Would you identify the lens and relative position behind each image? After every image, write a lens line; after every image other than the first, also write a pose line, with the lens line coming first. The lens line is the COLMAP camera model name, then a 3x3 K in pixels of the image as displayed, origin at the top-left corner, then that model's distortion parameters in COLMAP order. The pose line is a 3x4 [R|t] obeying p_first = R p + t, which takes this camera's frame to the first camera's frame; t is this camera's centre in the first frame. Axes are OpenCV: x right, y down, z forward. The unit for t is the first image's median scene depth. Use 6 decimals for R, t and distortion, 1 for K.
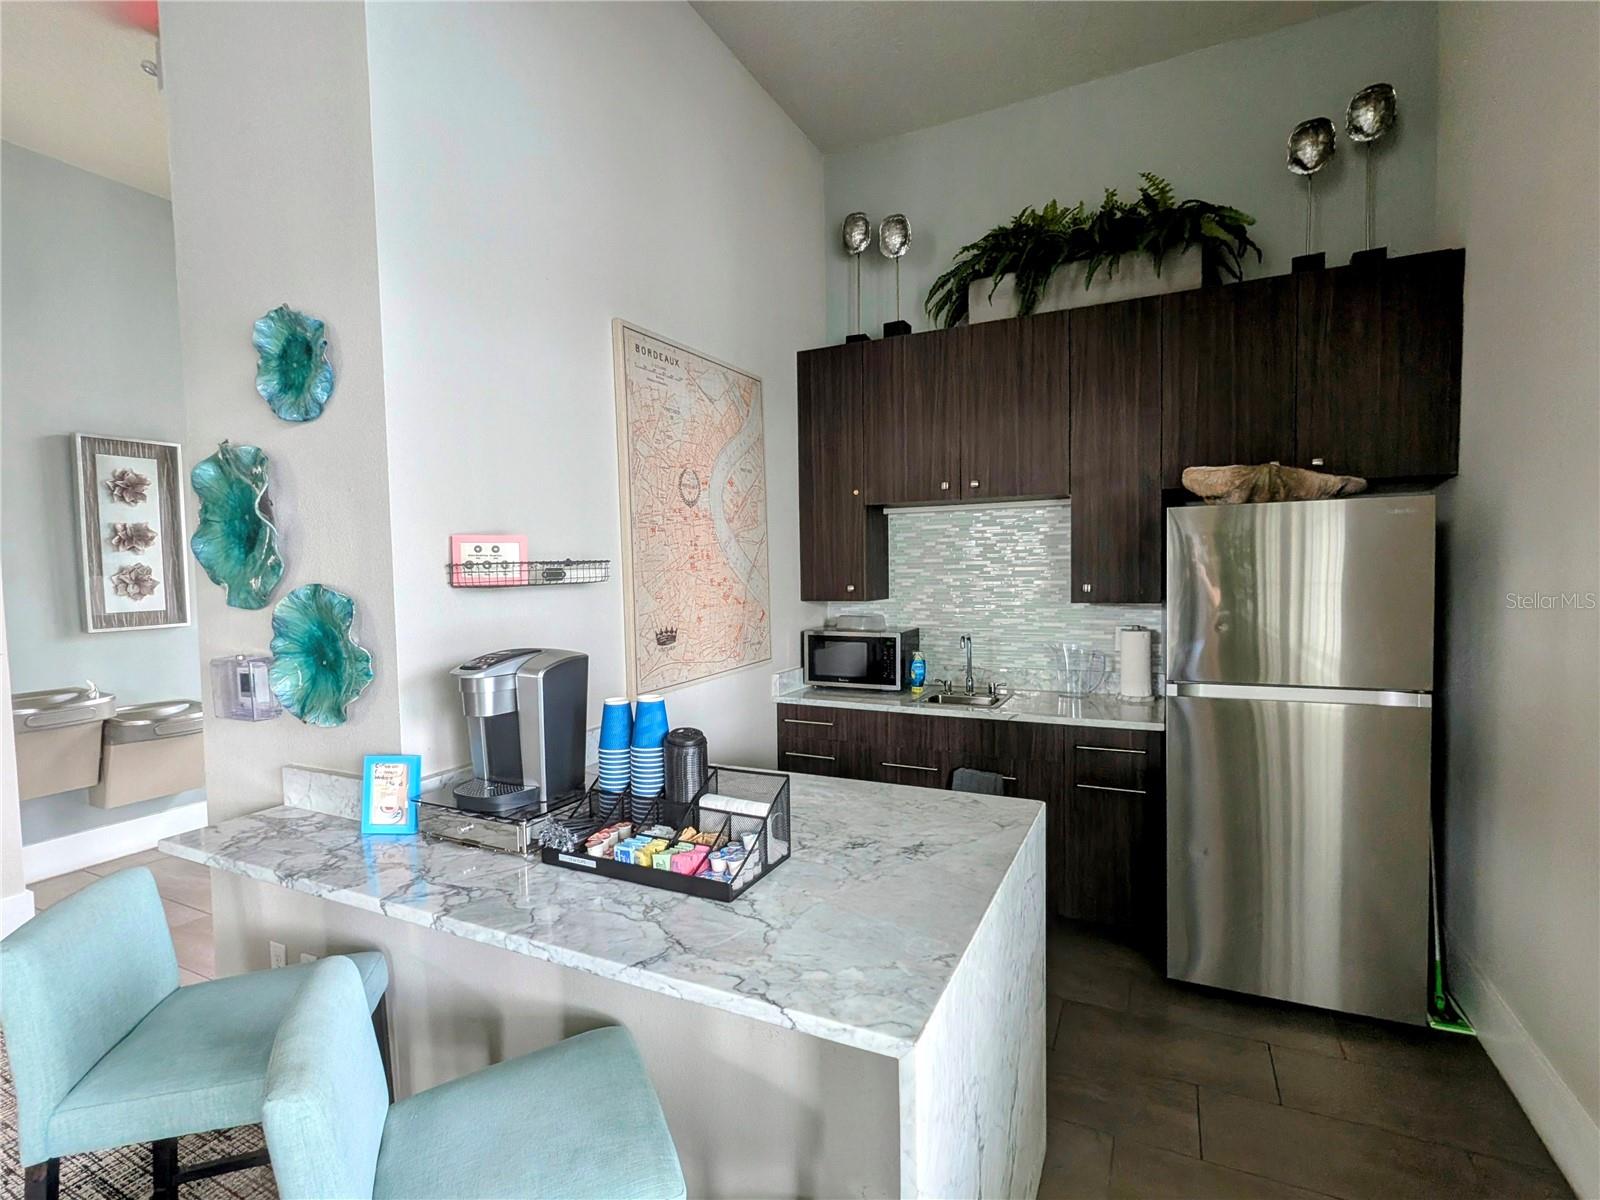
lens RADIAL K [[753.1, 0, 805.0], [0, 753.1, 597.7], [0, 0, 1]] dist [0.000512, 0.000057]
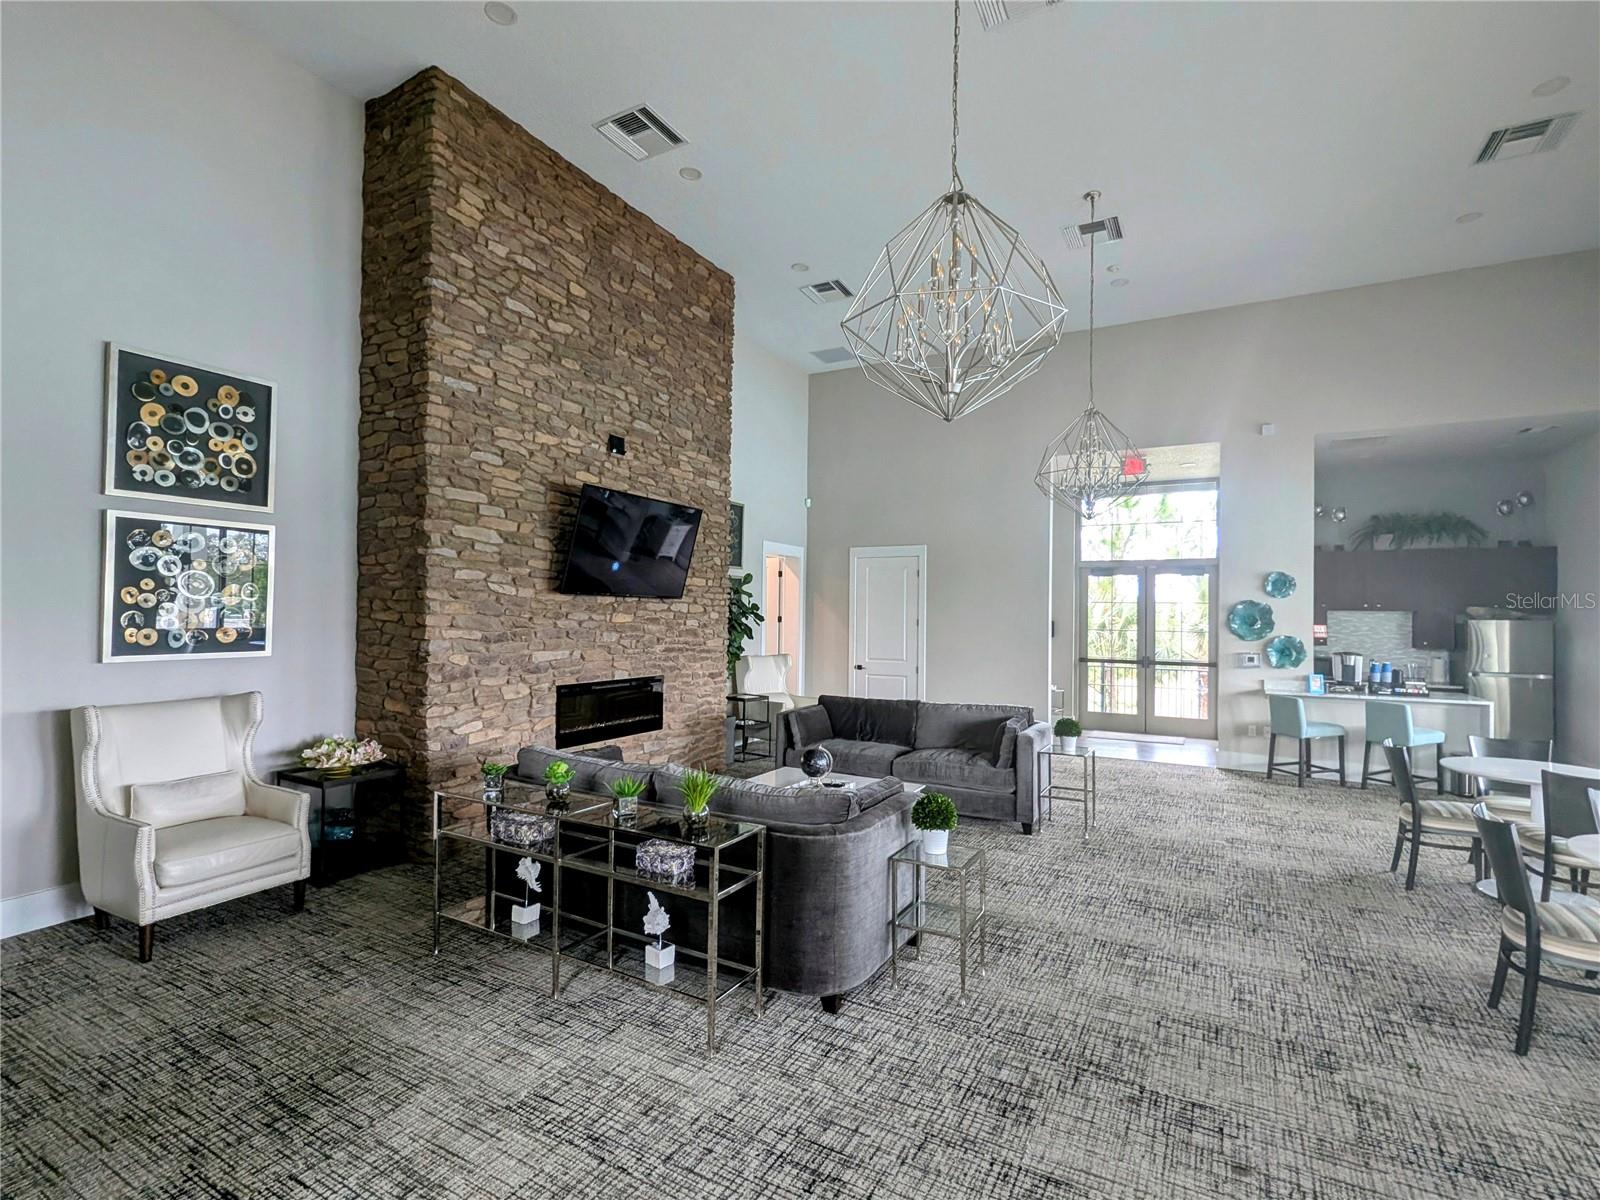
lens RADIAL K [[753.1, 0, 795.4], [0, 753.1, 603.1], [0, 0, 1]] dist [0.000512, 0.000057]
pose [[0.998251, 0.031660, -0.049936, -2.048130], [-0.034523, 0.997746, -0.057544, 0.088469], [0.048001, 0.059167, 0.997093, -2.183912]]
